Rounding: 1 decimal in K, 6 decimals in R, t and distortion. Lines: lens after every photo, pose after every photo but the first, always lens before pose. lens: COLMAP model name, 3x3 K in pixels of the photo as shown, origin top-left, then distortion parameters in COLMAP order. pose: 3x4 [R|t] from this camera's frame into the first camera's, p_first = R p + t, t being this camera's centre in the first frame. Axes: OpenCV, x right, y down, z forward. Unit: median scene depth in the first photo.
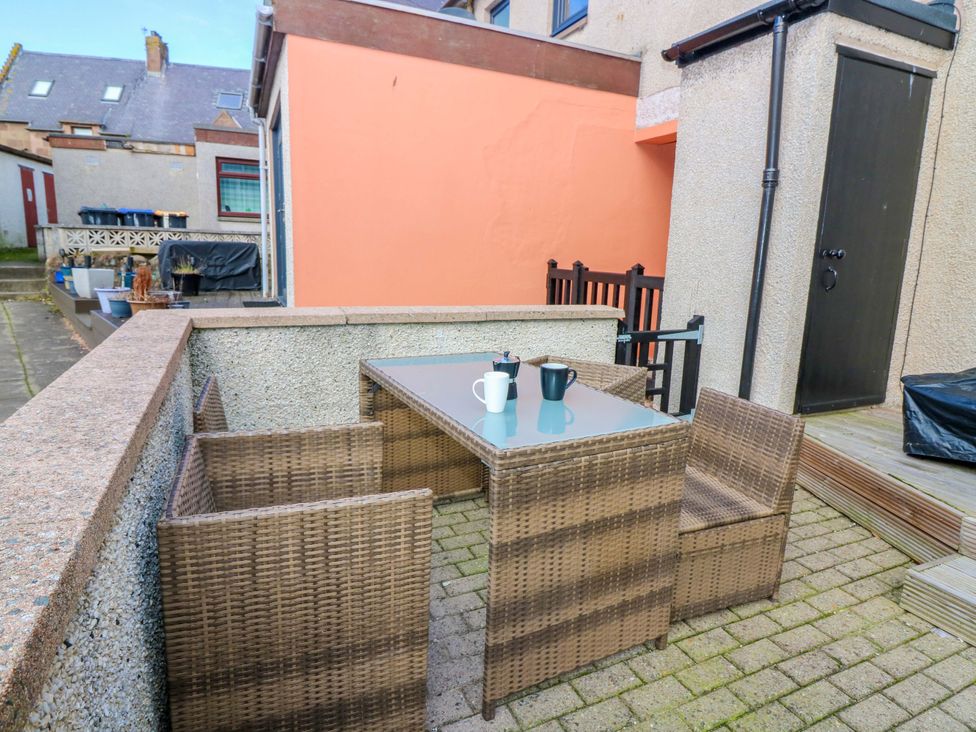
lens RADIAL K [[538.2, 0, 492.3], [0, 538.2, 355.2], [0, 0, 1]] dist [-0.010613, -0.002071]
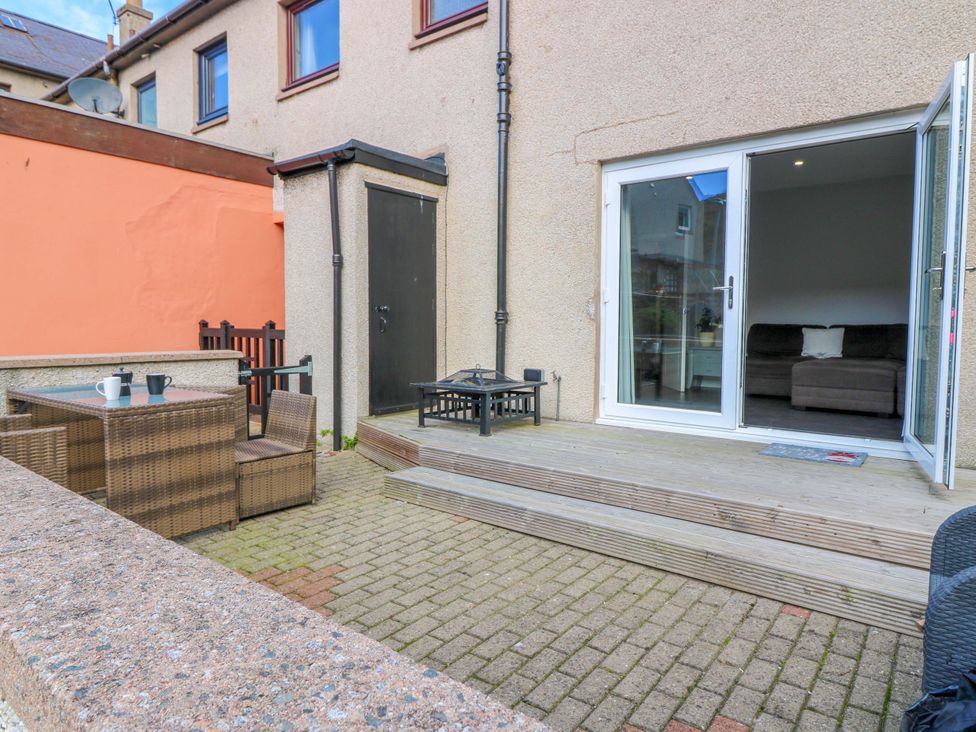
lens RADIAL K [[631.0, 0, 518.6], [0, 631.0, 363.4], [0, 0, 1]] dist [-0.005146, -0.005211]
pose [[0.883319, -0.053400, 0.465722, 0.122537], [0.108180, 0.989895, -0.091680, 0.173834], [-0.456120, 0.131364, 0.880169, -0.754427]]
